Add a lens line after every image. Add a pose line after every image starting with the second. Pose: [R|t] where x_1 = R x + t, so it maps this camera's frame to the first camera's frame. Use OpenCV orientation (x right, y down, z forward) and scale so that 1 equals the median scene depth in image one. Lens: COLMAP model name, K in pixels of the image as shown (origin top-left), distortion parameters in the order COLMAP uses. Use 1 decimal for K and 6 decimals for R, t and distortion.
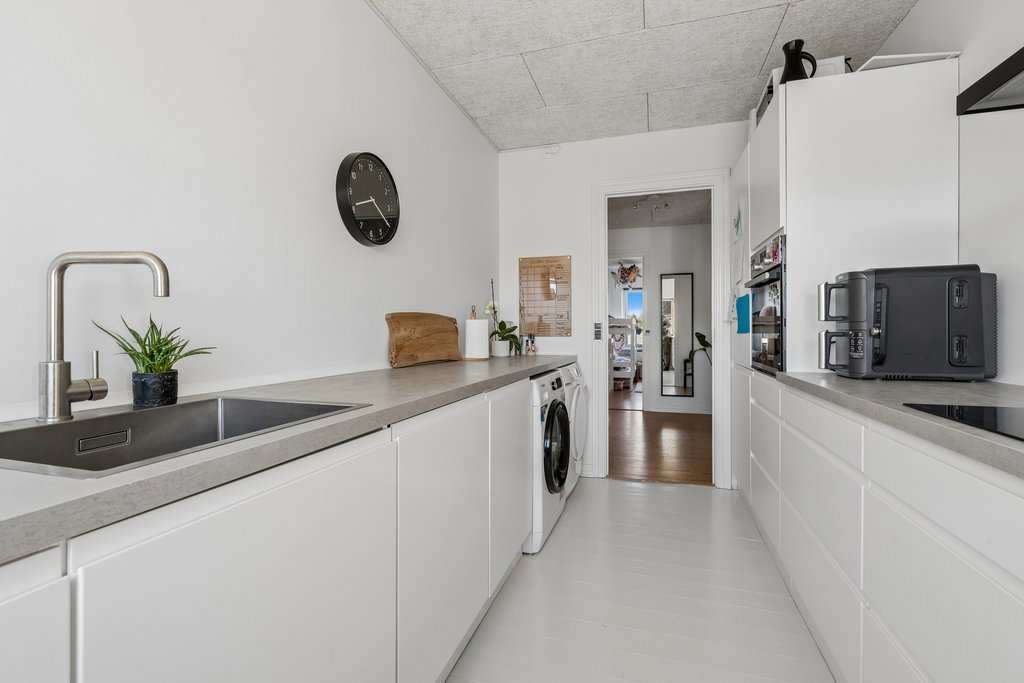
lens RADIAL K [[469.1, 0, 511.6], [0, 469.1, 332.1], [0, 0, 1]] dist [0.000882, 0.000006]
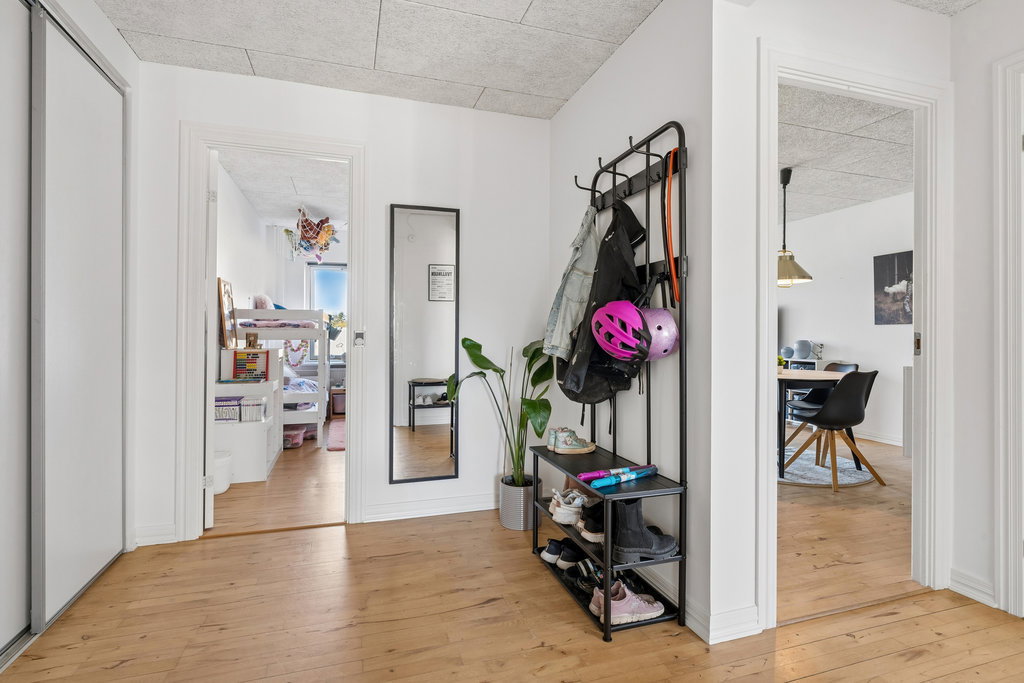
lens RADIAL K [[506.7, 0, 512.3], [0, 506.7, 333.0], [0, 0, 1]] dist [0.003372, 0.000148]
pose [[0.819436, 0.008296, 0.573110, 0.102467], [-0.006166, 0.999965, -0.005659, -0.001141], [-0.573137, 0.001104, 0.819459, 0.397419]]
